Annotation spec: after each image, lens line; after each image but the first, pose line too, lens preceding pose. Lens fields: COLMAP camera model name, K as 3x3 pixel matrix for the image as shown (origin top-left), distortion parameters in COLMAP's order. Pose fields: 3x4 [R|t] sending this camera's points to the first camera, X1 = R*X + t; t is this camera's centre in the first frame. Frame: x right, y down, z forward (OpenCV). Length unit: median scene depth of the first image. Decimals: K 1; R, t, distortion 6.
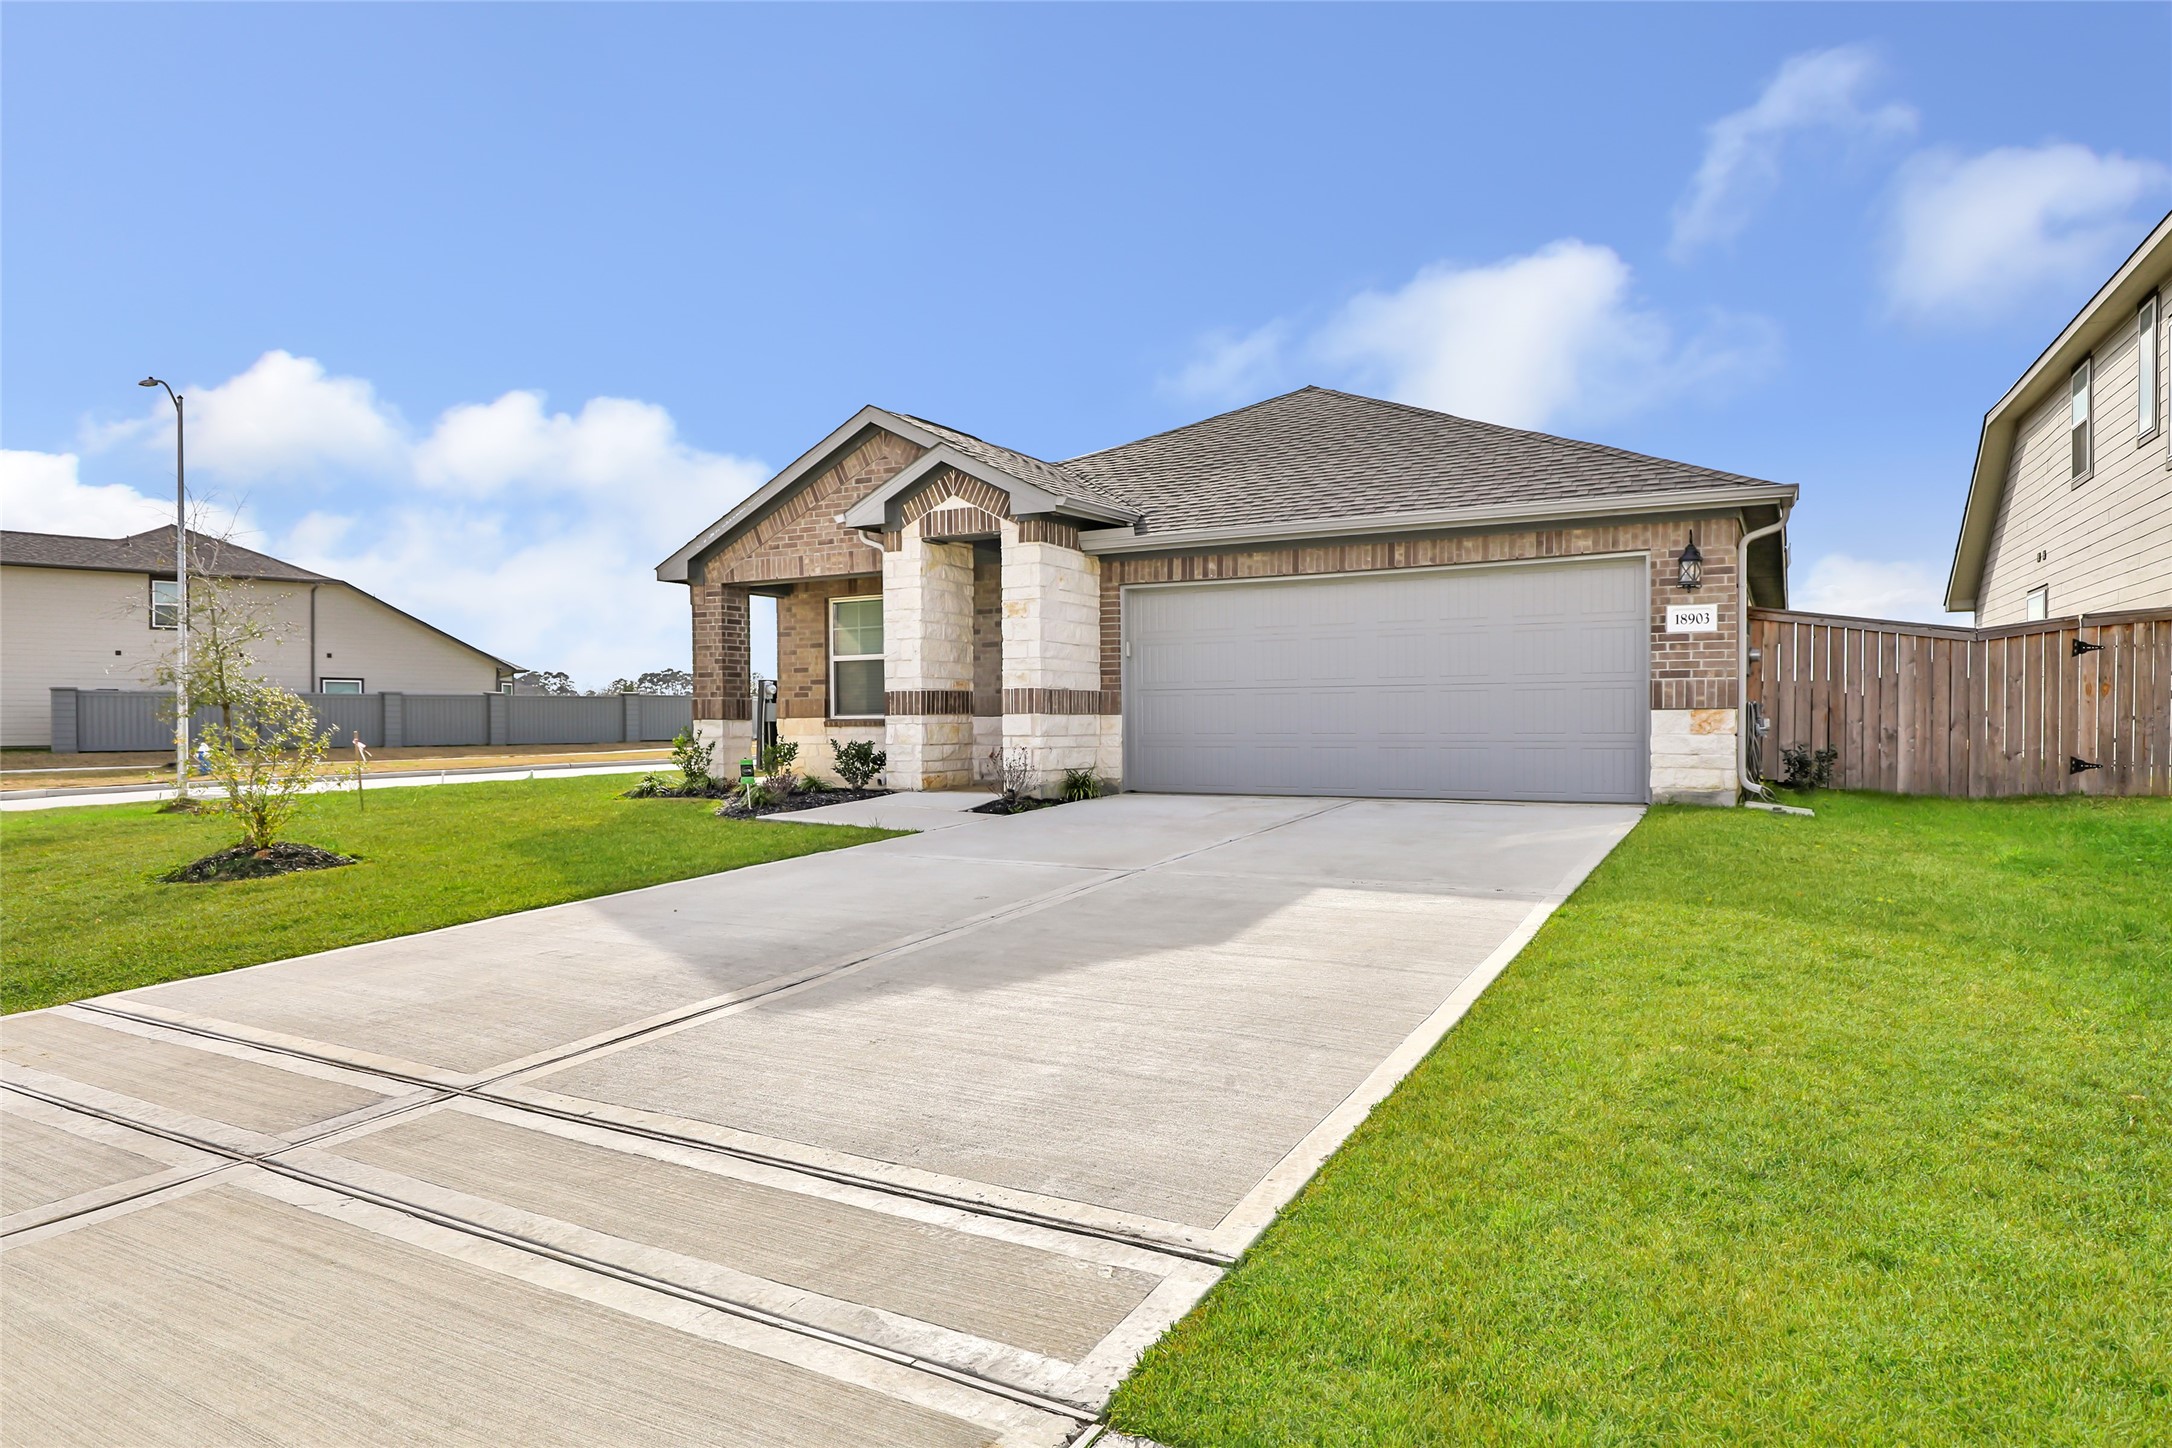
lens RADIAL K [[1196.3, 0, 1155.0], [0, 1196.3, 724.1], [0, 0, 1]] dist [-0.001764, -0.000525]
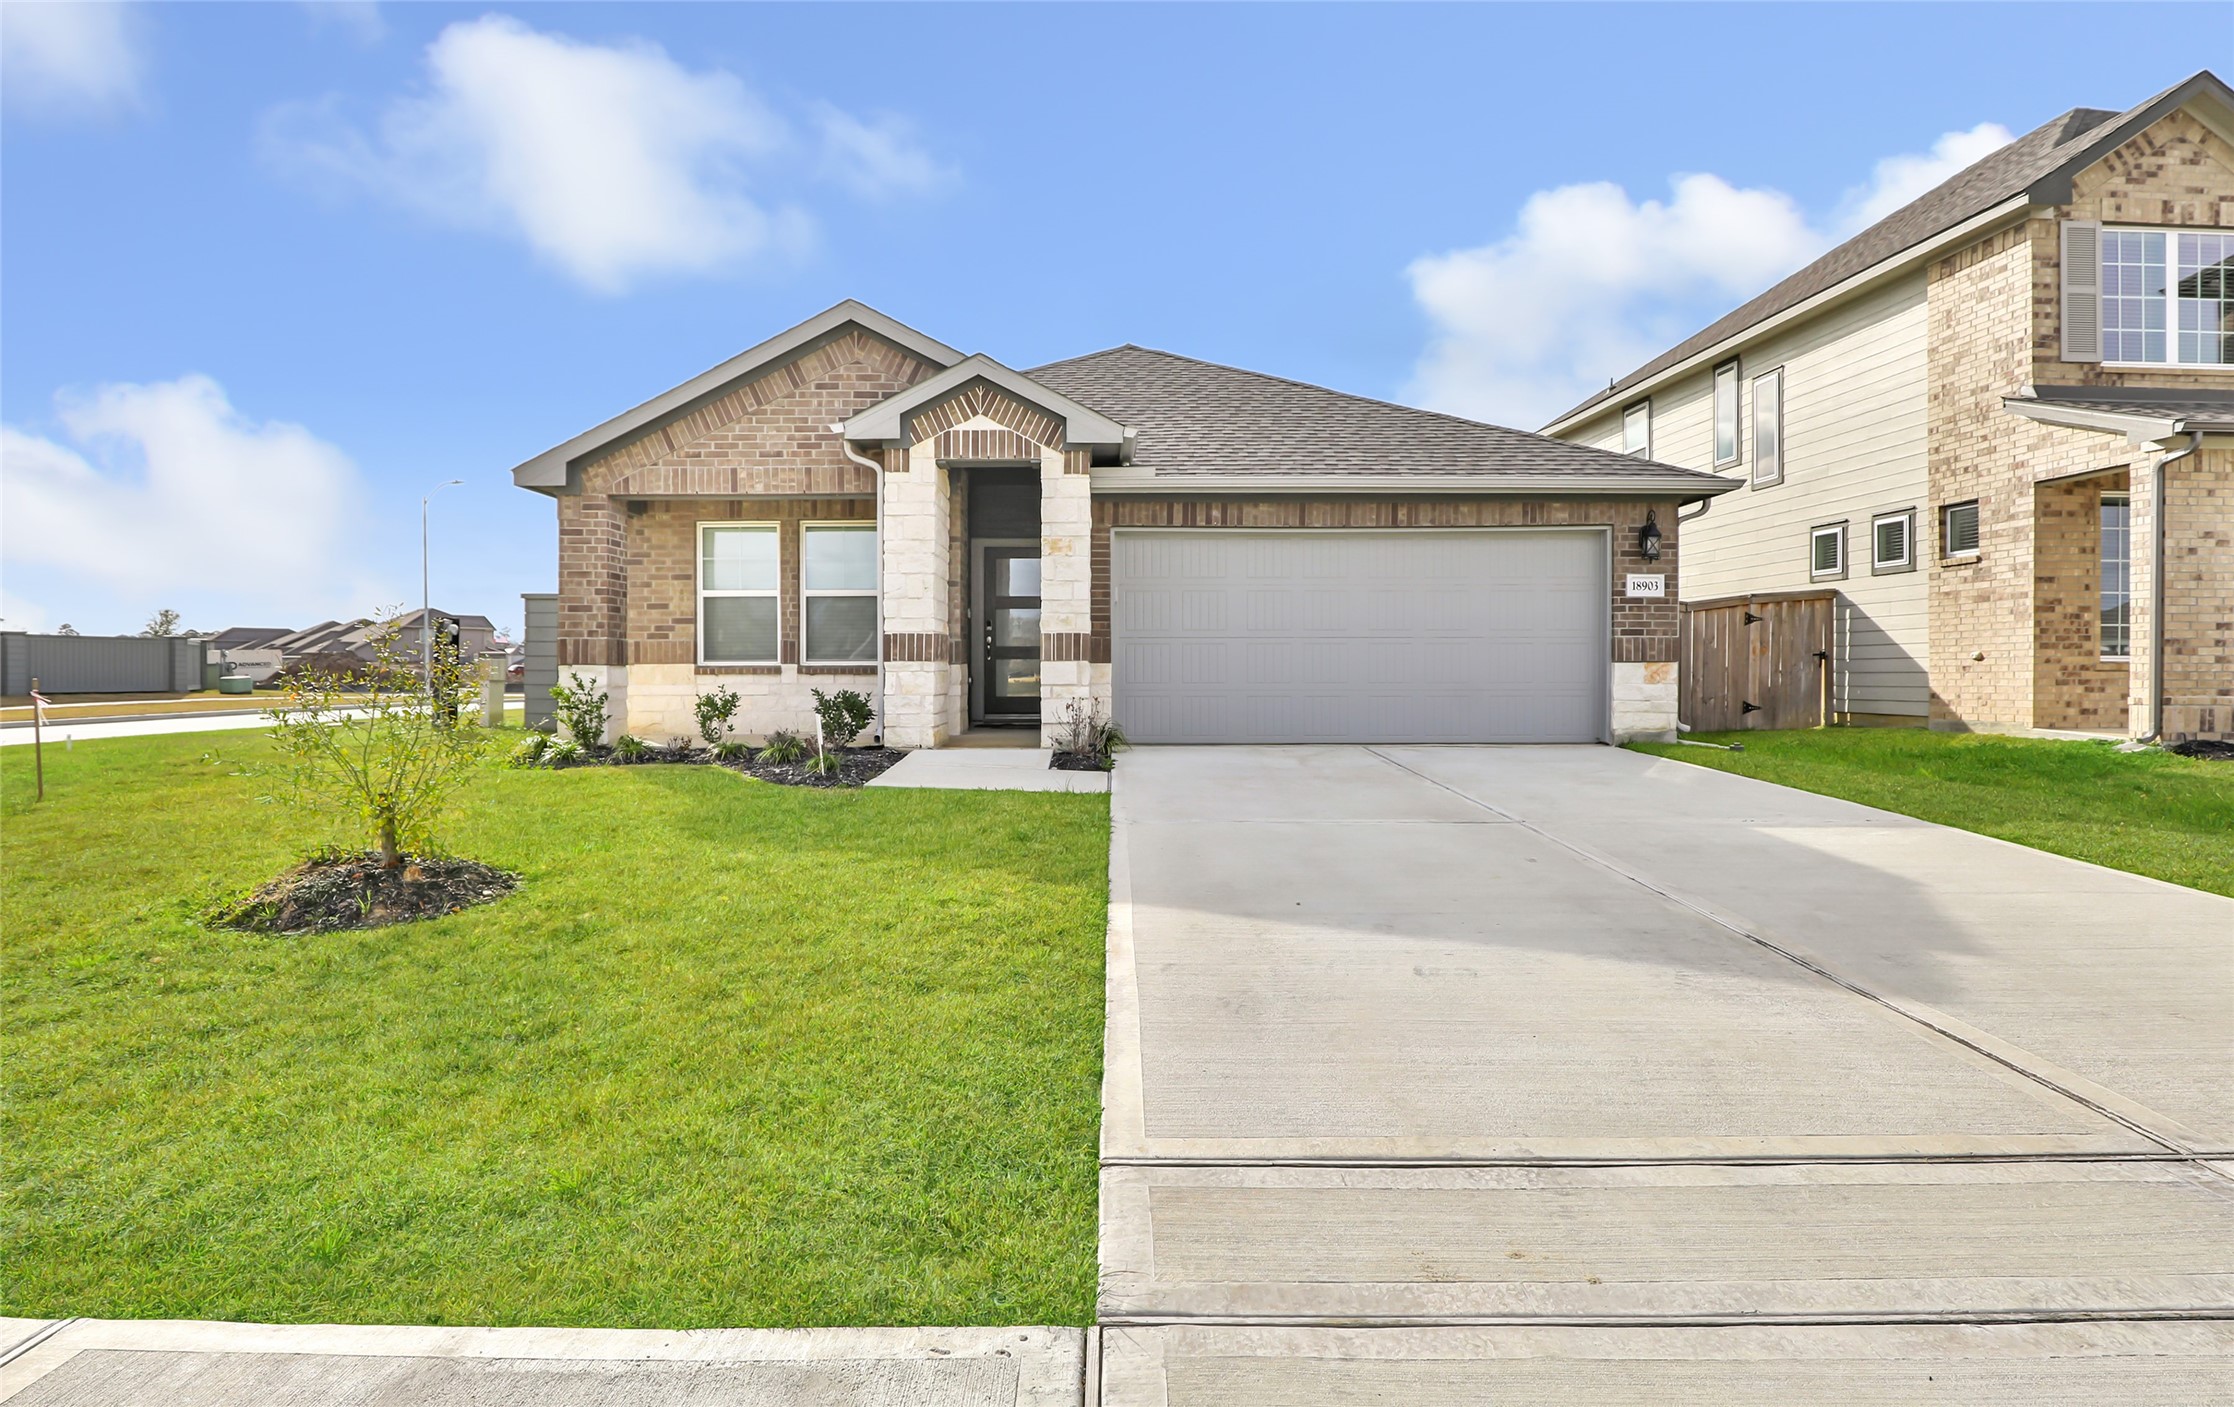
lens RADIAL K [[1119.8, 0, 1121.2], [0, 1119.8, 674.3], [0, 0, 1]] dist [-0.015343, -0.000040]
pose [[0.899386, 0.004237, 0.437134, -0.425869], [-0.003713, 0.999991, -0.002052, 0.003163], [-0.437139, 0.000222, 0.899394, 0.200995]]
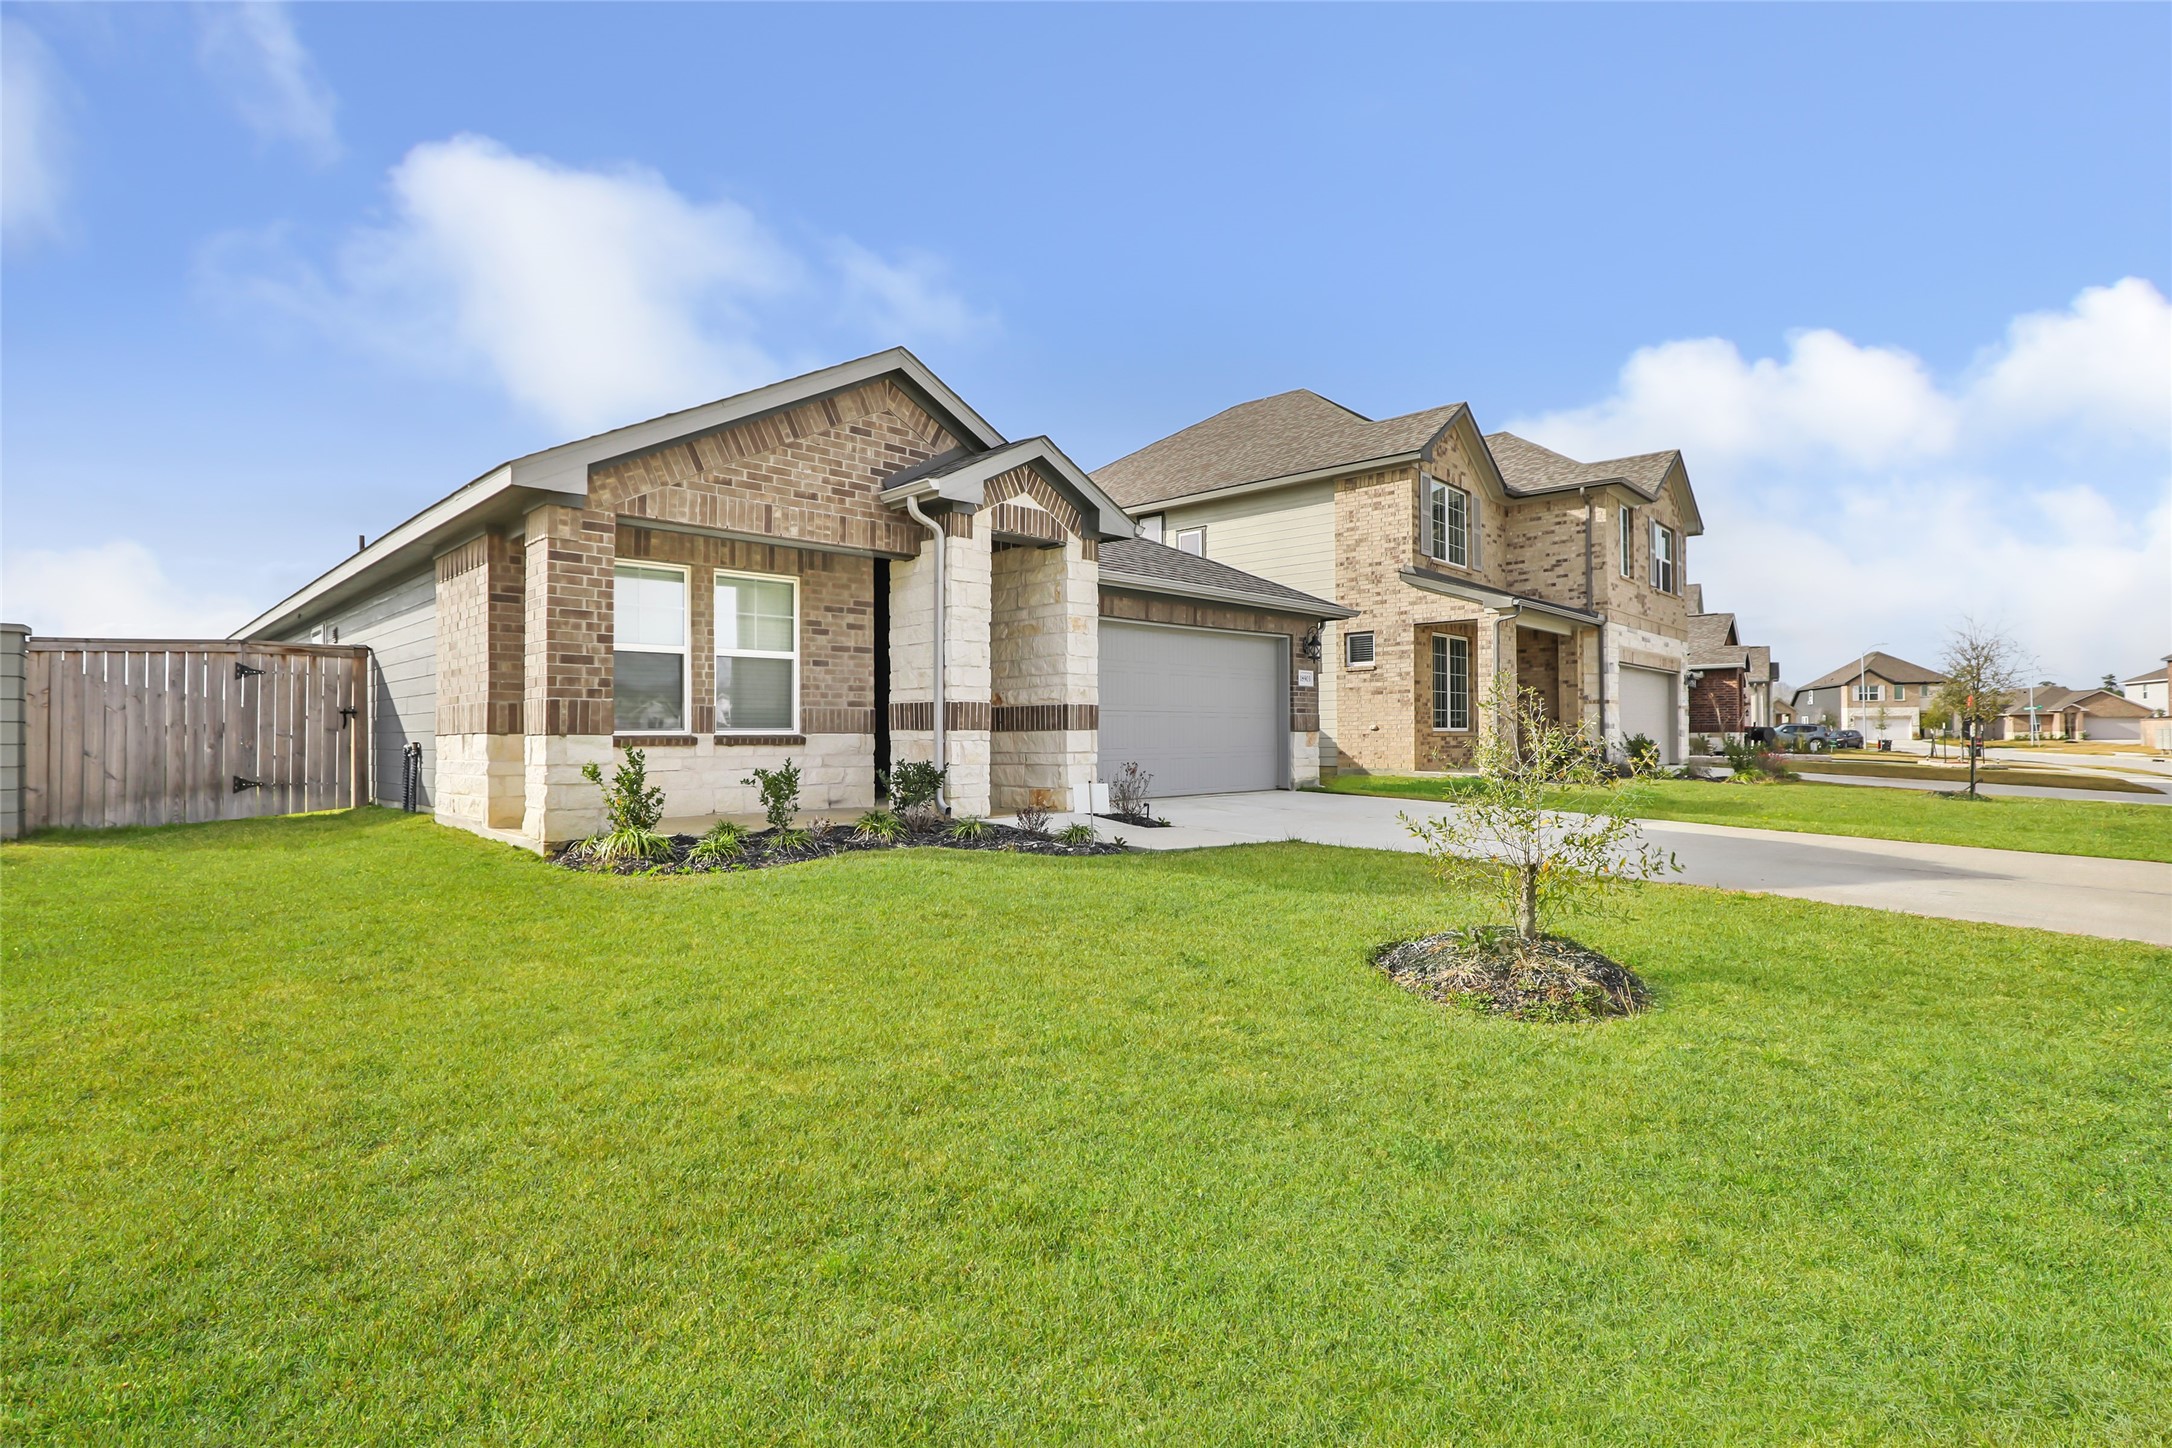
lens RADIAL K [[1002.5, 0, 1086.0], [0, 1002.5, 724.0], [0, 0, 1]] dist [-0.000915, -0.000039]
pose [[0.365974, 0.016605, 0.930477, -0.845396], [0.006375, 0.999773, -0.020349, 0.003211], [-0.930603, 0.013379, 0.365785, 0.659124]]
